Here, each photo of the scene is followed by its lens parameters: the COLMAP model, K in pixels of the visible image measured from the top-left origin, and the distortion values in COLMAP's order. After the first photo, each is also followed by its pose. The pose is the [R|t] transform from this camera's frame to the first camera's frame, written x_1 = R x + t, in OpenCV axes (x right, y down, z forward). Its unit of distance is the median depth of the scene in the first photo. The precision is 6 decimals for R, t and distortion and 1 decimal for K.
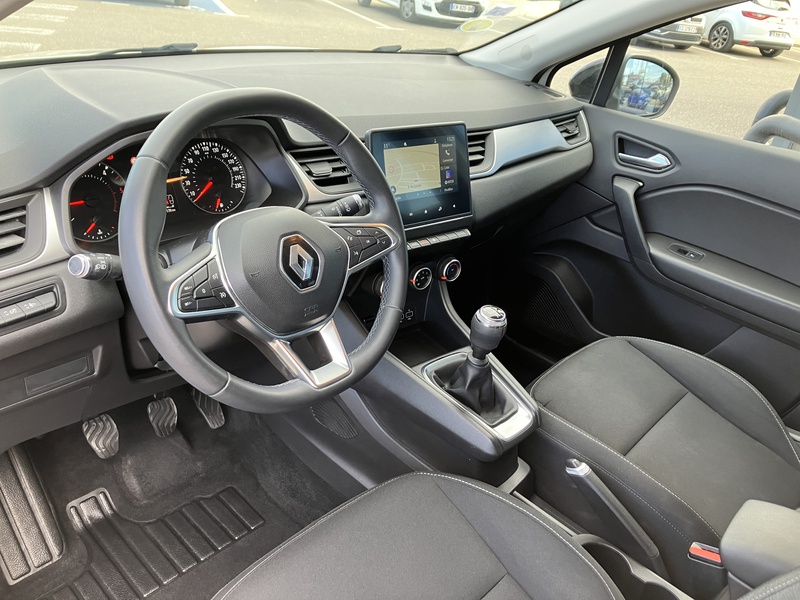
lens RADIAL K [[661.0, 0, 400.0], [0, 661.0, 300.0], [0, 0, 1]] dist [0.022819, -0.007771]
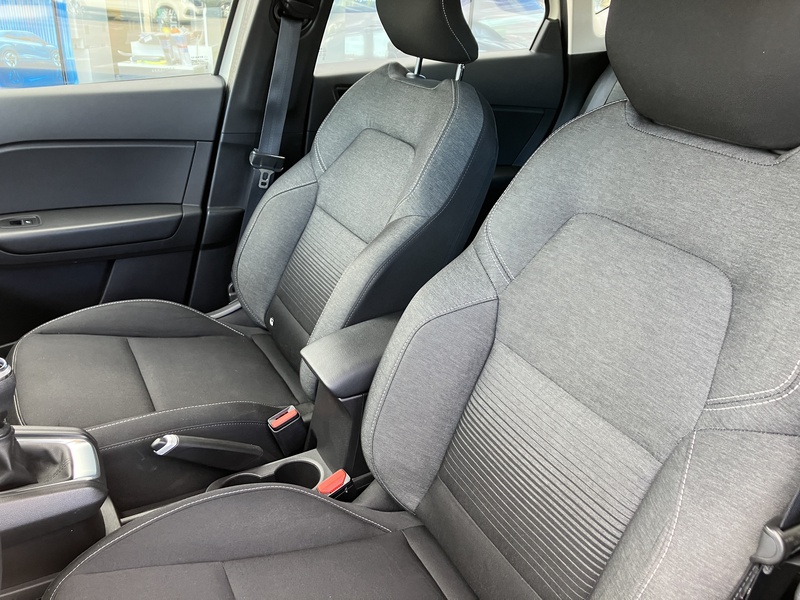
lens RADIAL K [[661.0, 0, 400.0], [0, 661.0, 300.0], [0, 0, 1]] dist [0.022819, -0.007771]
pose [[0.311458, -0.507862, 0.803162, -0.280076], [0.449883, 0.823287, 0.346127, -0.091818], [-0.837018, 0.253525, 0.484898, 0.202057]]
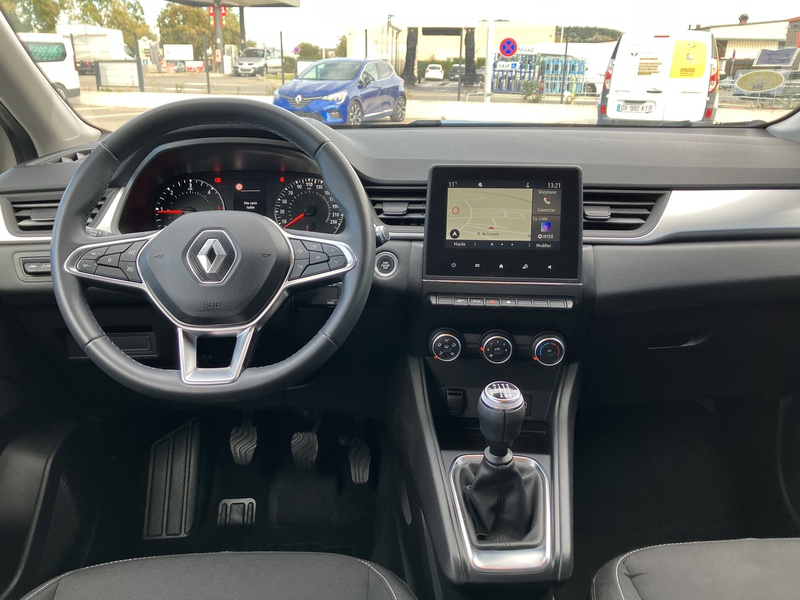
lens RADIAL K [[652.3, 0, 399.3], [0, 652.3, 304.7], [0, 0, 1]] dist [0.046203, -0.052557]
pose [[0.716019, 0.118712, -0.687913, 0.548262], [-0.259629, 0.960031, -0.104566, 0.031925], [0.648004, 0.253473, 0.718221, 0.367133]]
